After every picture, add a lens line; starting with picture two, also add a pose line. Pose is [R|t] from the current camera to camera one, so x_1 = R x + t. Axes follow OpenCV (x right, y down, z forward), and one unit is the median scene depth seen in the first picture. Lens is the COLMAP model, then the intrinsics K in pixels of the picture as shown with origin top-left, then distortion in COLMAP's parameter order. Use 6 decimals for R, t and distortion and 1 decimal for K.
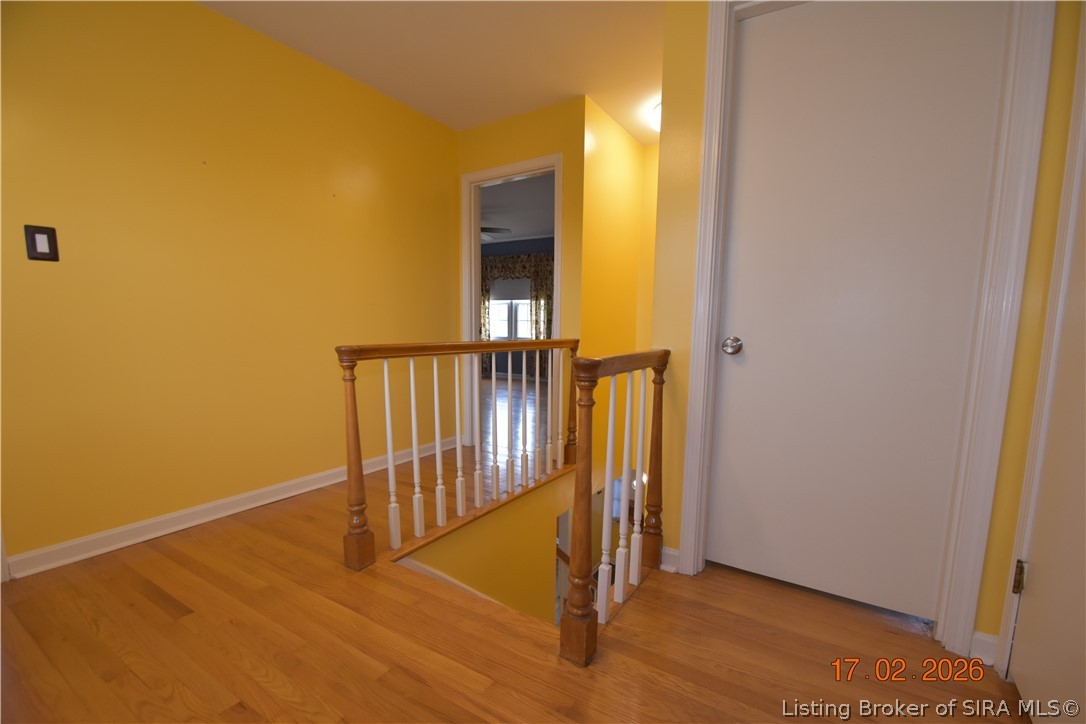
lens RADIAL K [[478.2, 0, 538.5], [0, 478.2, 364.3], [0, 0, 1]] dist [0.005443, -0.000401]
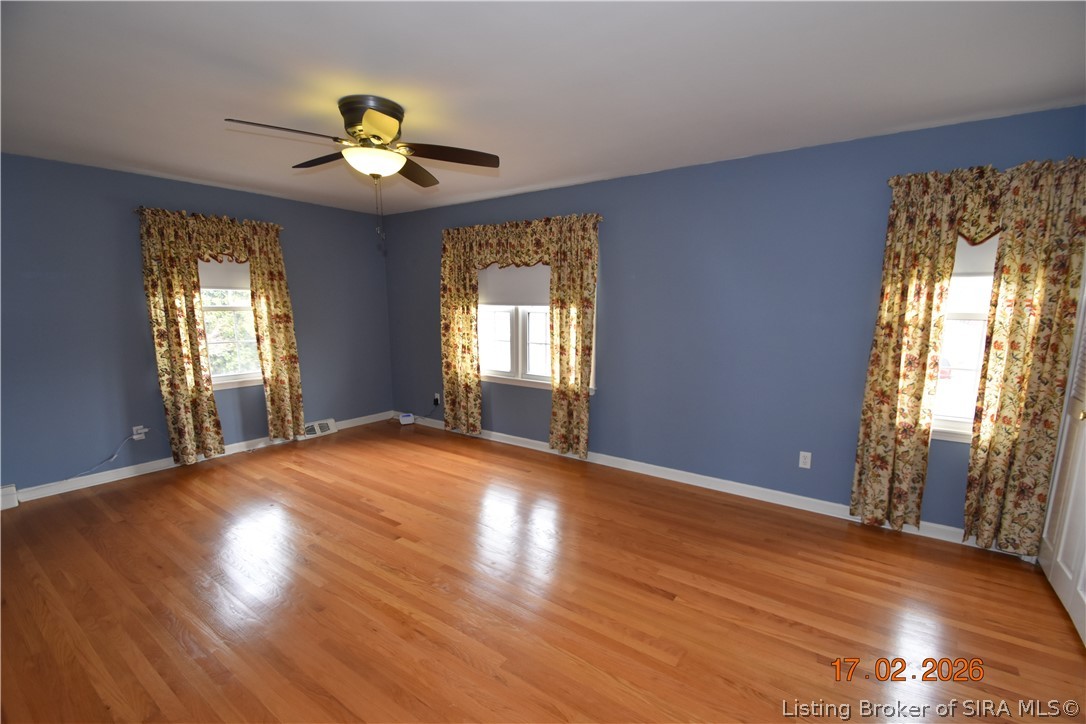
lens RADIAL K [[478.2, 0, 546.7], [0, 478.2, 361.5], [0, 0, 1]] dist [0.005443, -0.000401]
pose [[0.998709, 0.002889, -0.050720, 0.005705], [-0.001656, 0.999702, 0.024347, -0.087679], [0.050776, -0.024232, 0.998416, 0.477913]]
